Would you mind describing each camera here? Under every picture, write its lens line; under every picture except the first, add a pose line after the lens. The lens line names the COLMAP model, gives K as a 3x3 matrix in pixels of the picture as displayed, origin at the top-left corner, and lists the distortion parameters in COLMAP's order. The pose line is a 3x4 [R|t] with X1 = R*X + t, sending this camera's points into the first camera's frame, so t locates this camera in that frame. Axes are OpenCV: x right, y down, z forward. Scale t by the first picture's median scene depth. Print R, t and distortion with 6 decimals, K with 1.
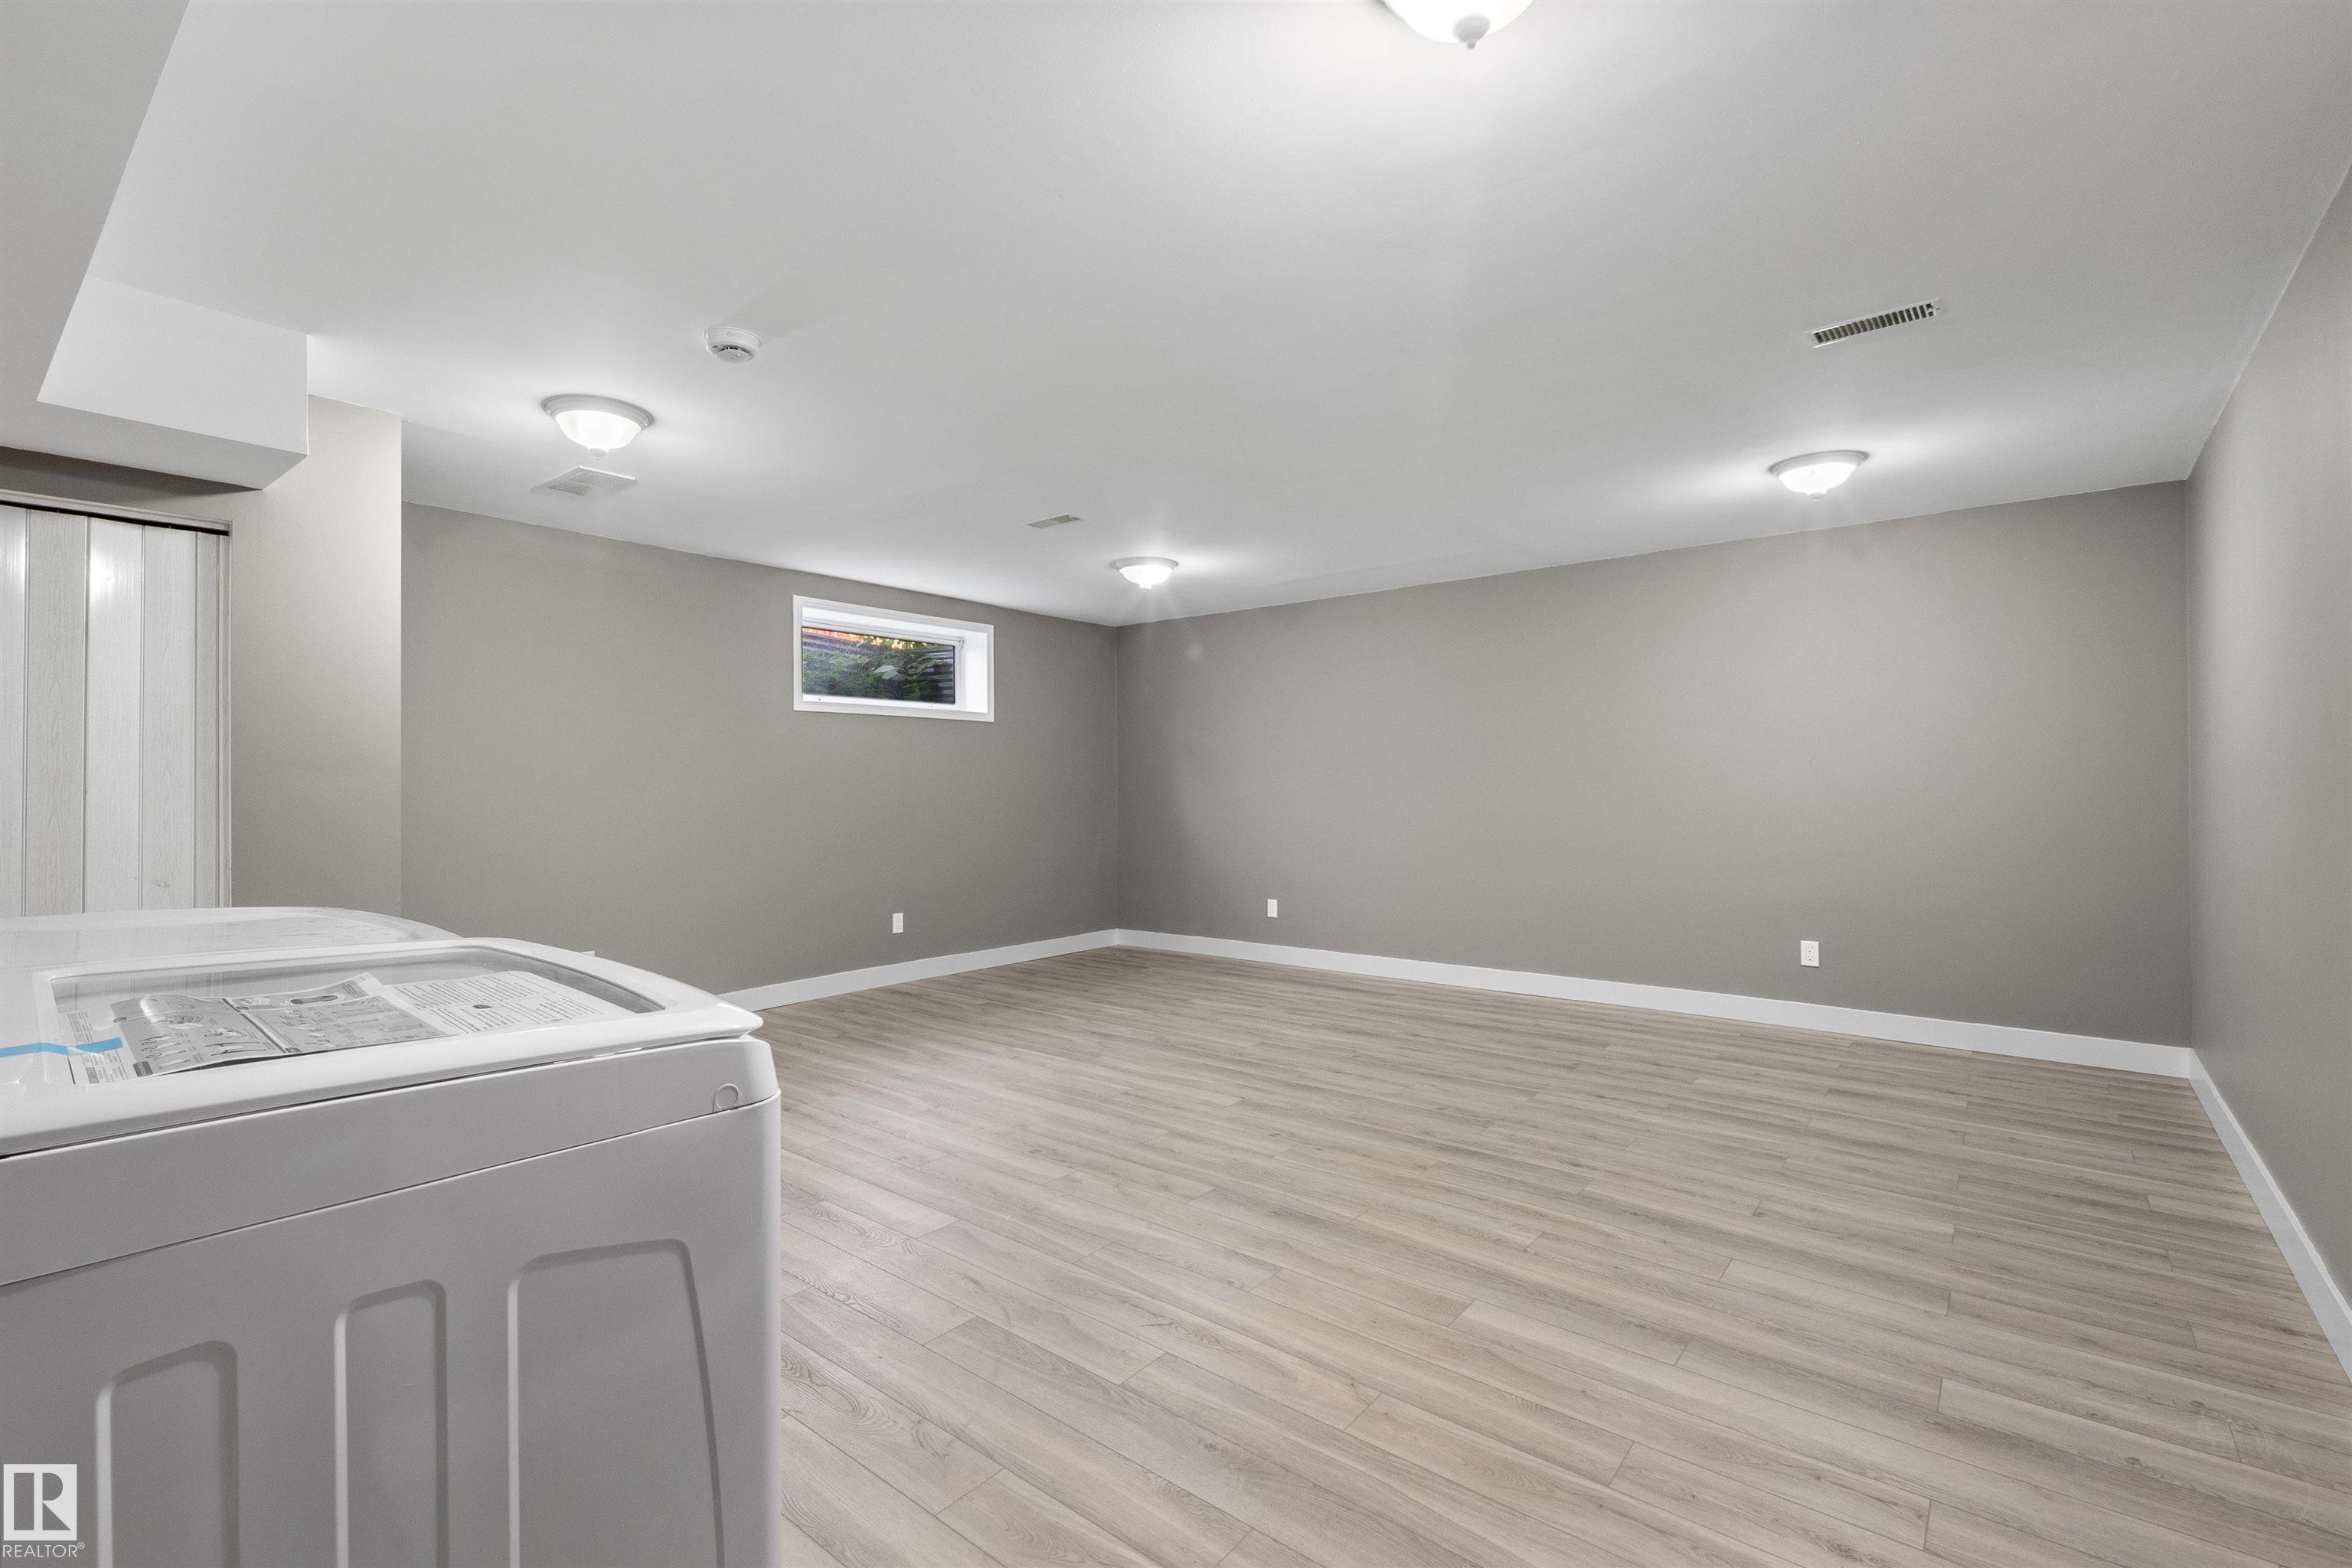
lens RADIAL K [[1042.3, 0, 1139.9], [0, 1042.3, 783.5], [0, 0, 1]] dist [0.008720, -0.005921]
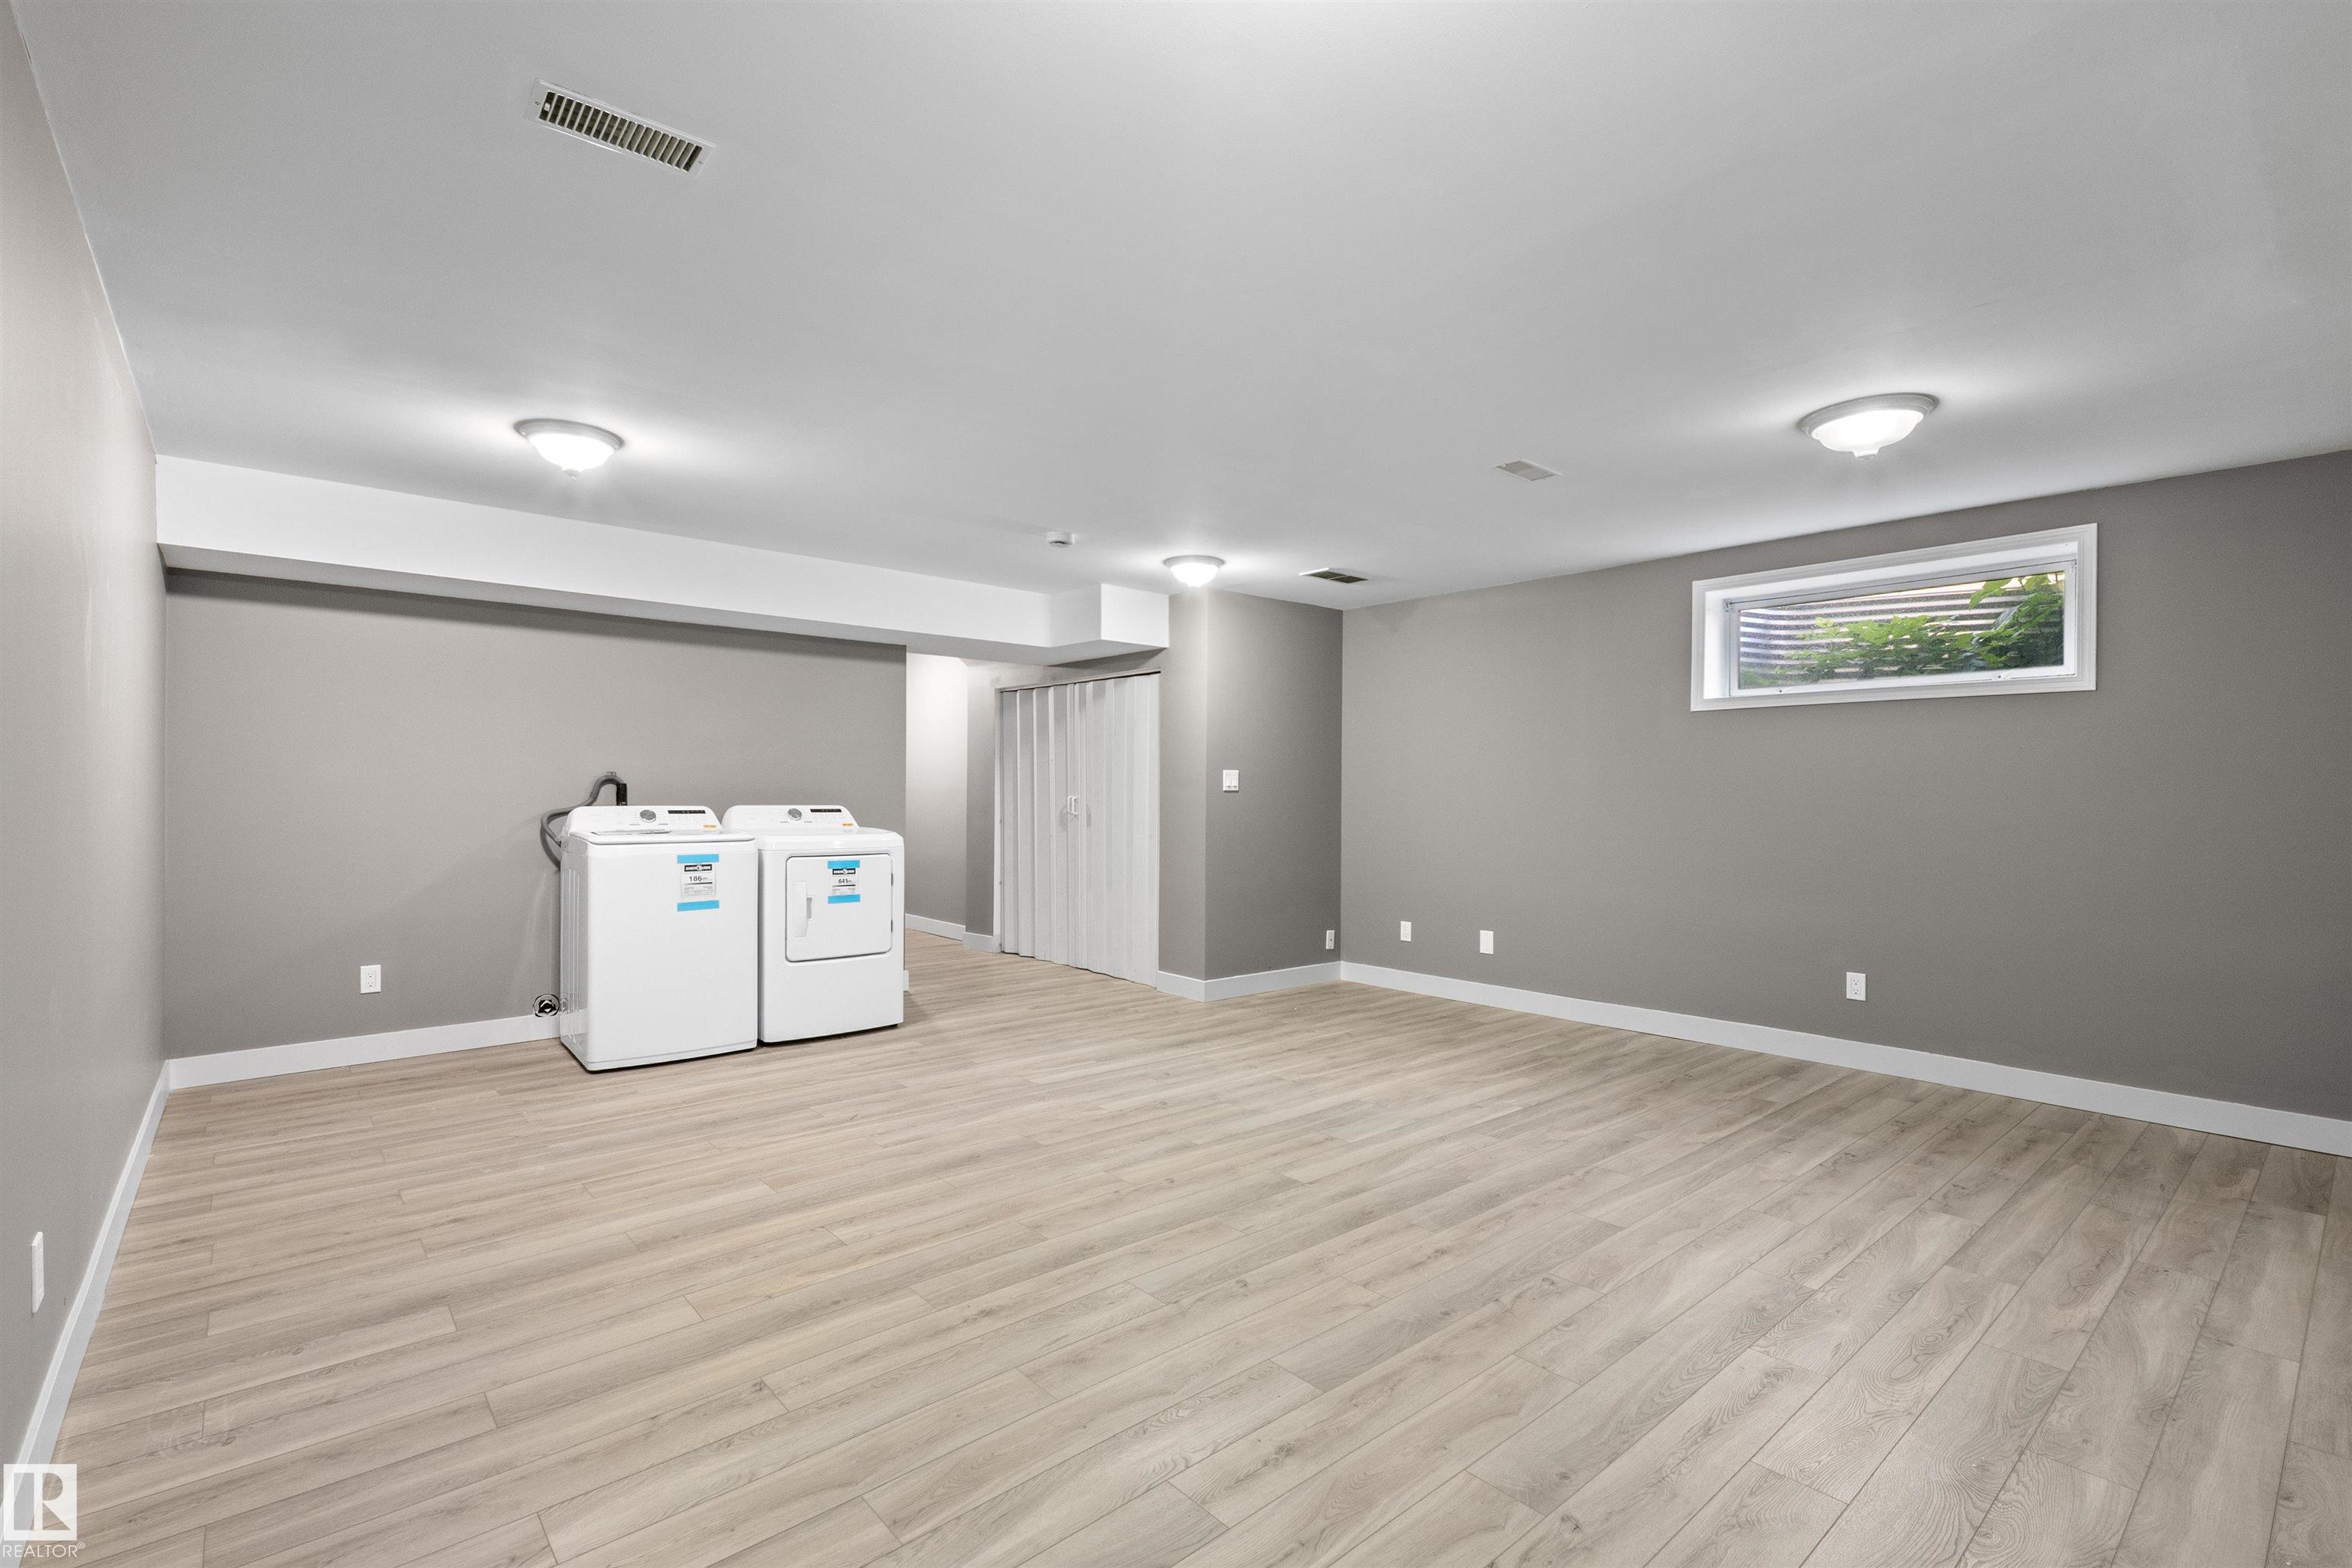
lens RADIAL K [[1042.3, 0, 1139.9], [0, 1042.3, 783.5], [0, 0, 1]] dist [0.008720, -0.005921]
pose [[-0.166683, -0.003330, -0.986005, 1.217519], [-0.004513, 0.999986, -0.002614, -0.008592], [0.986000, 0.004014, -0.166696, 1.325078]]
